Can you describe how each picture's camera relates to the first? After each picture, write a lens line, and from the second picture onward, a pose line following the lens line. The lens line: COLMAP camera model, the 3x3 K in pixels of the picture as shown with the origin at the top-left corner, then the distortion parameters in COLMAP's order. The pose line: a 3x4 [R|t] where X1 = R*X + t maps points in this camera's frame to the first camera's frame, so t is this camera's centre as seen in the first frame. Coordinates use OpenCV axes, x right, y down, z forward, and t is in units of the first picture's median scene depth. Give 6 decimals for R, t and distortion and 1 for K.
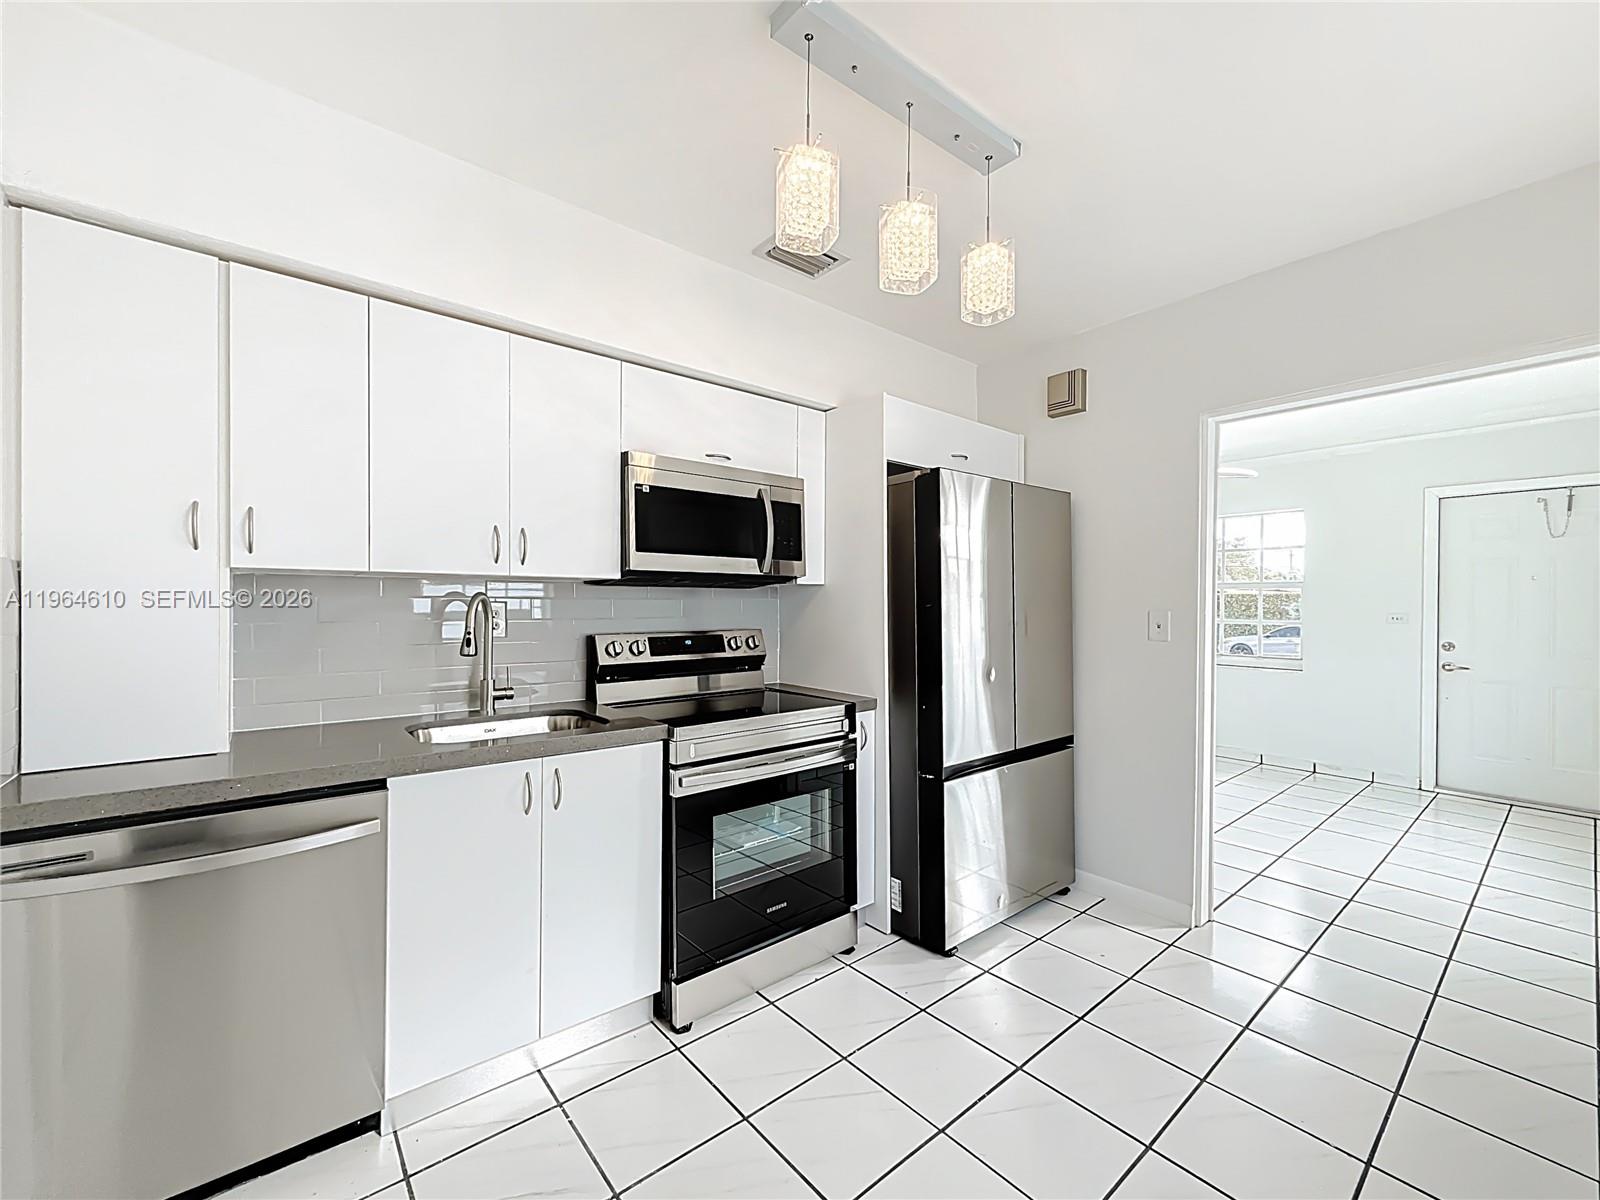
lens RADIAL K [[650.8, 0, 809.3], [0, 650.8, 606.4], [0, 0, 1]] dist [-0.003747, 0.000339]
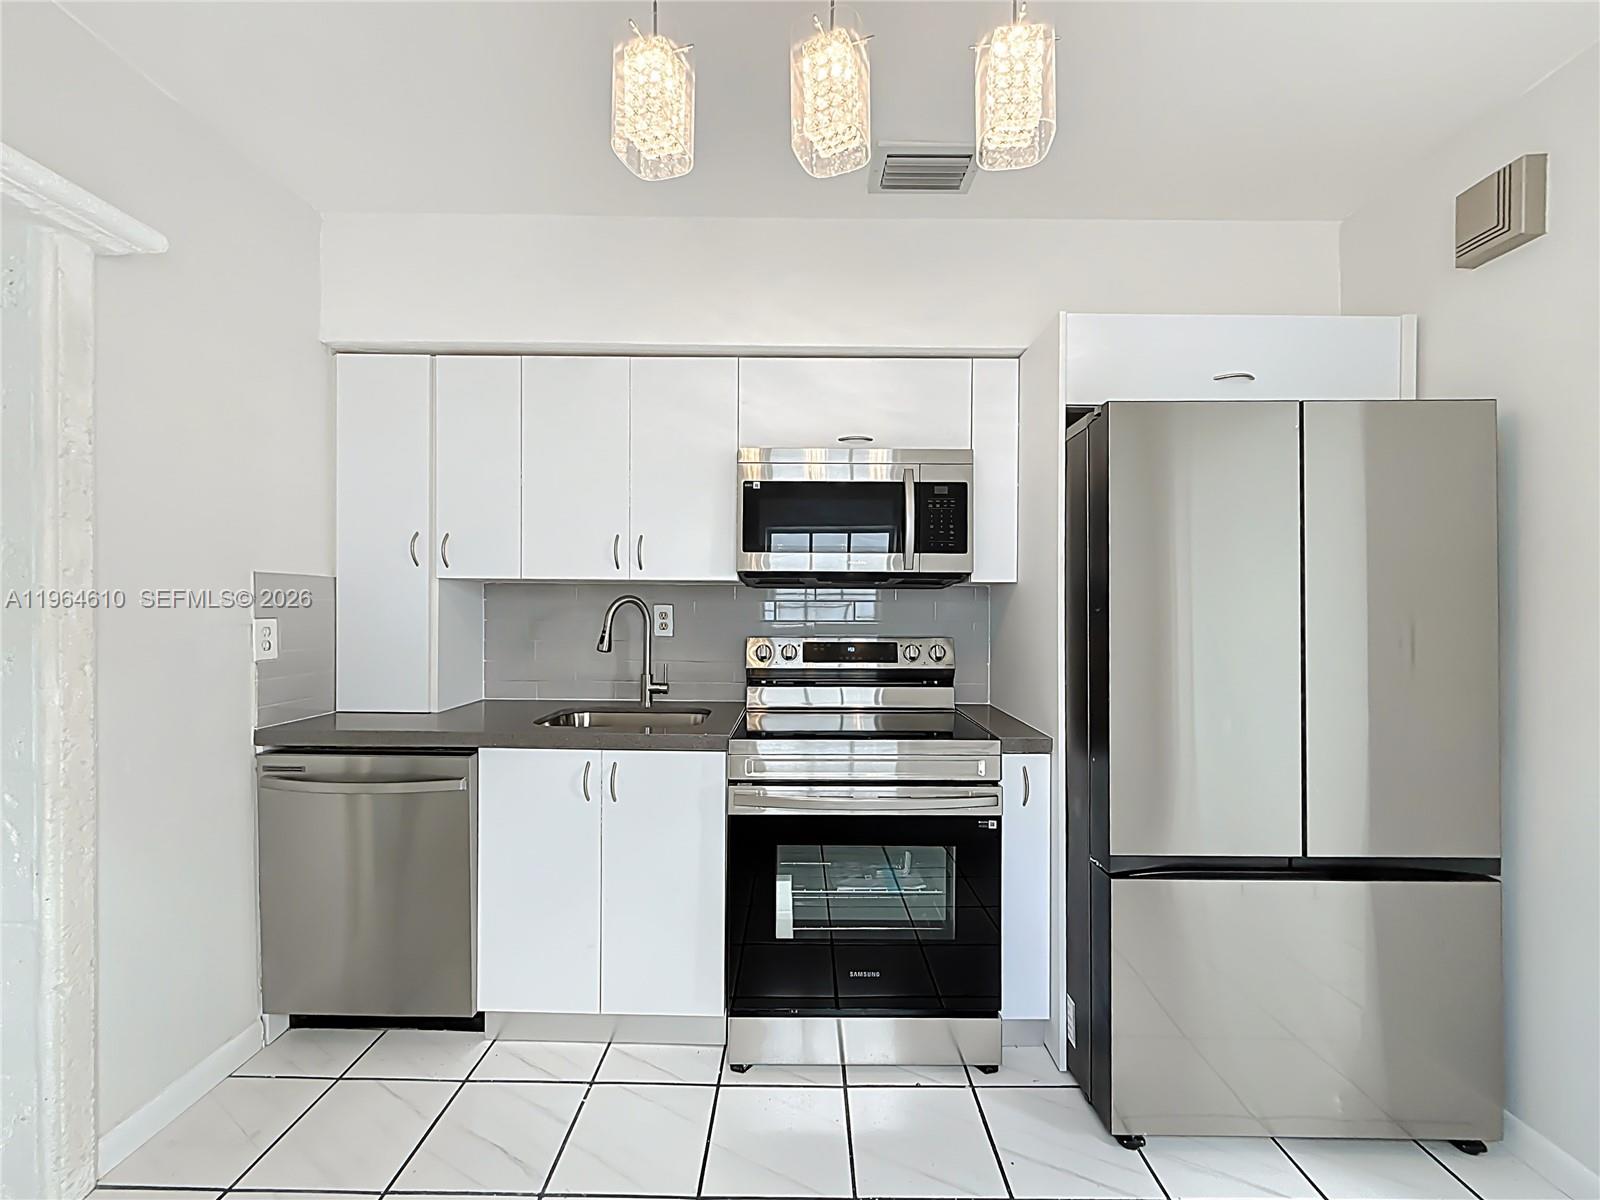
lens RADIAL K [[650.8, 0, 800.2], [0, 650.8, 611.0], [0, 0, 1]] dist [-0.003747, 0.000339]
pose [[0.764736, 0.006692, -0.644309, 0.368621], [-0.007314, 0.999972, 0.001705, 0.000722], [0.644302, 0.003409, 0.764763, 0.279081]]
